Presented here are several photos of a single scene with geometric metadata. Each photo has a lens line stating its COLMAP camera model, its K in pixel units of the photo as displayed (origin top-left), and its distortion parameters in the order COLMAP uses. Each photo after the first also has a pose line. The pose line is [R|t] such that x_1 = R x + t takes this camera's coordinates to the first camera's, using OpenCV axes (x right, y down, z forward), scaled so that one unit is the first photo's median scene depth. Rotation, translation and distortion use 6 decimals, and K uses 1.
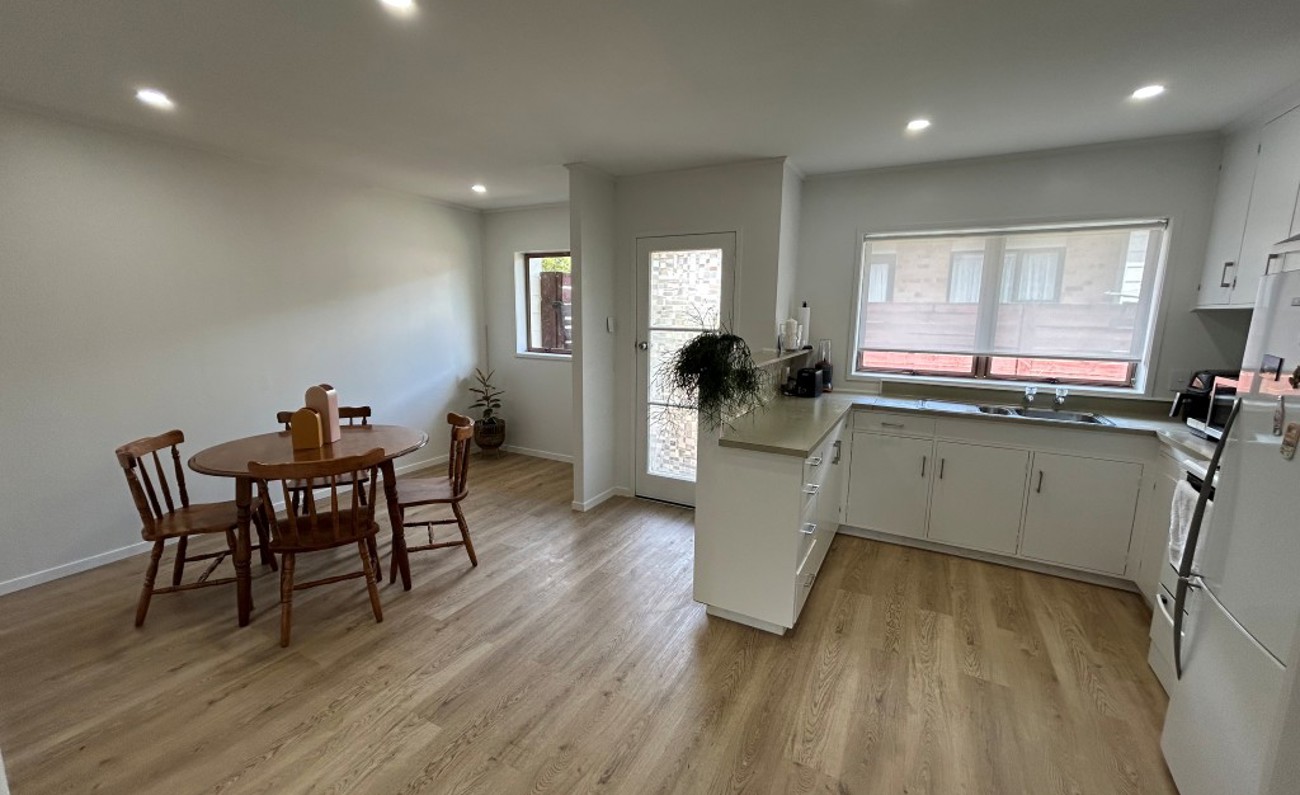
lens RADIAL K [[520.6, 0, 651.7], [0, 520.6, 396.5], [0, 0, 1]] dist [-0.000871, 0.000064]
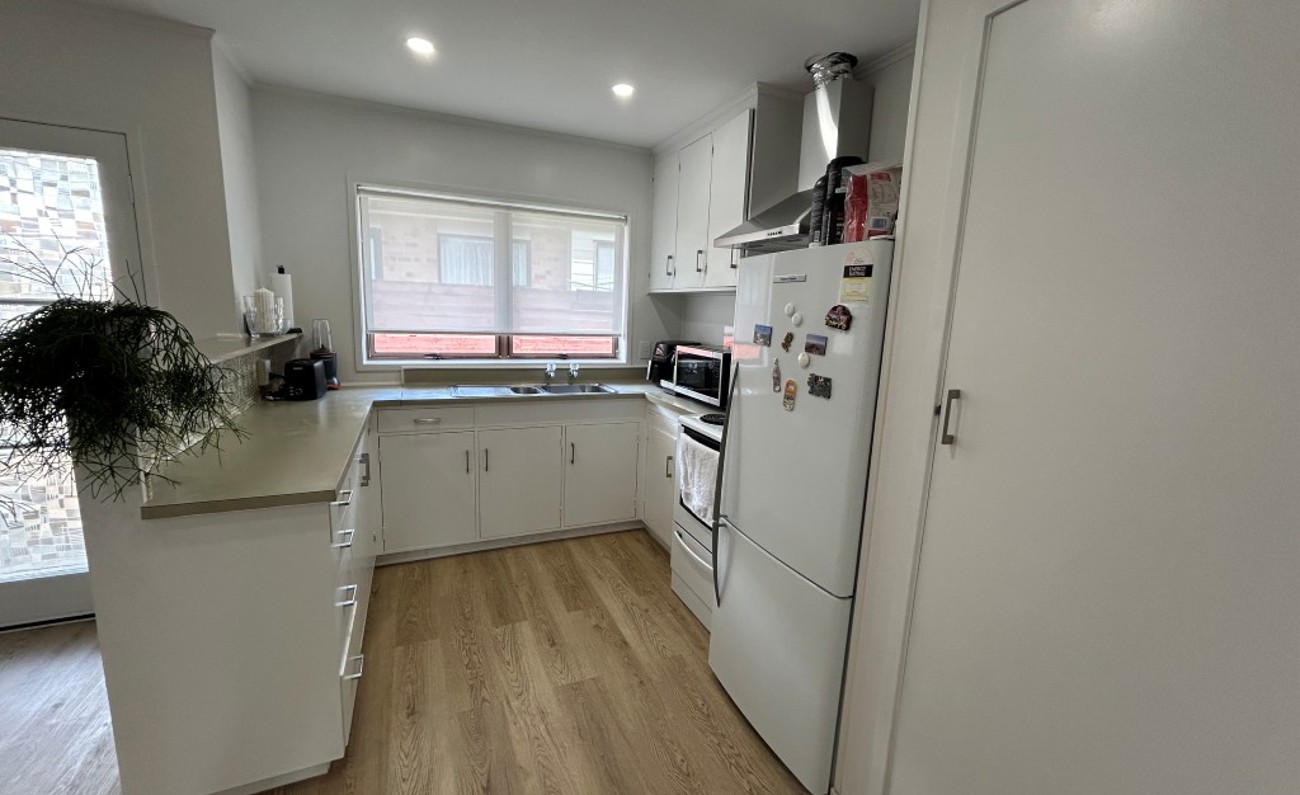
lens RADIAL K [[520.6, 0, 651.7], [0, 520.6, 396.5], [0, 0, 1]] dist [-0.000871, 0.000064]
pose [[0.613320, -0.120107, 0.780649, 0.038741], [0.096252, 0.992369, 0.077061, -0.014918], [-0.783948, 0.027876, 0.620200, 0.214970]]
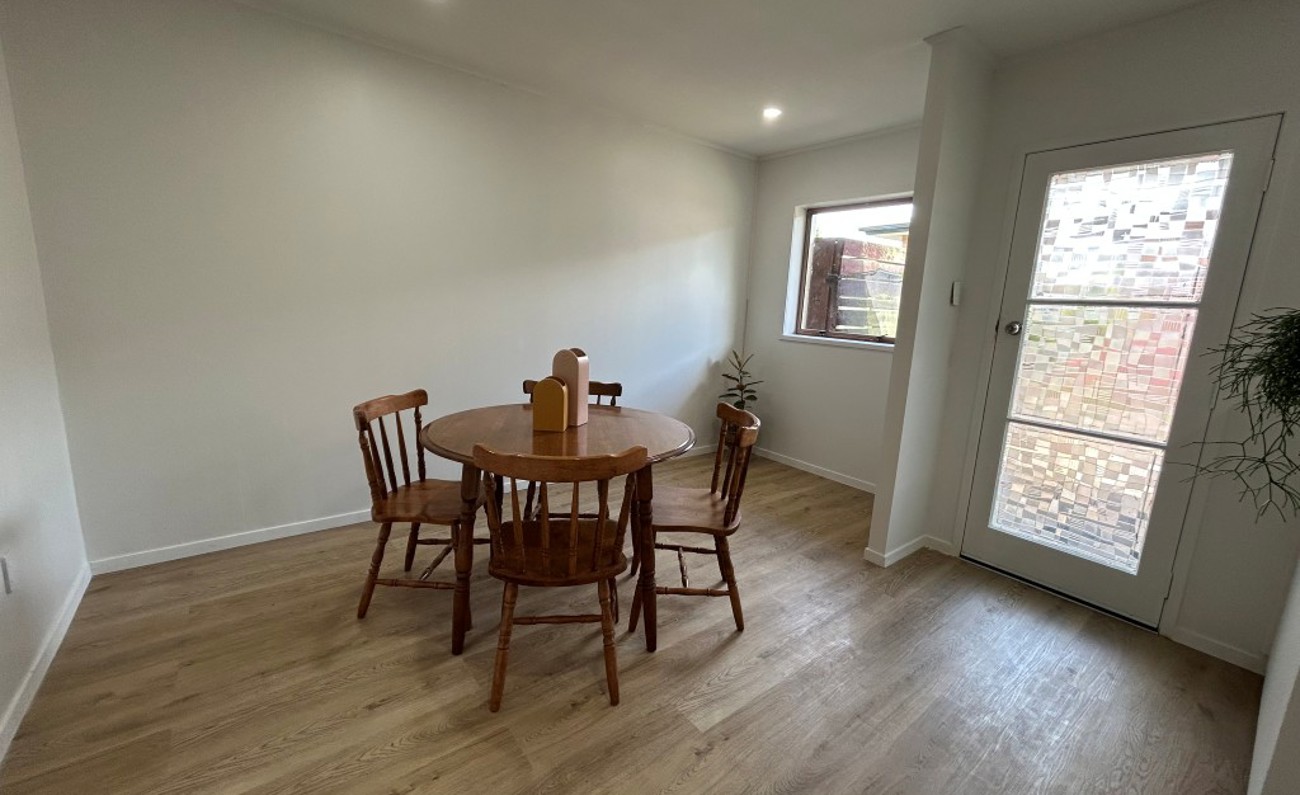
lens RADIAL K [[520.6, 0, 651.7], [0, 520.6, 396.5], [0, 0, 1]] dist [-0.000871, 0.000064]
pose [[0.915069, 0.102732, -0.389994, -0.213322], [-0.099024, 0.994643, 0.029661, 0.012020], [0.390952, 0.011477, 0.920340, 0.327797]]
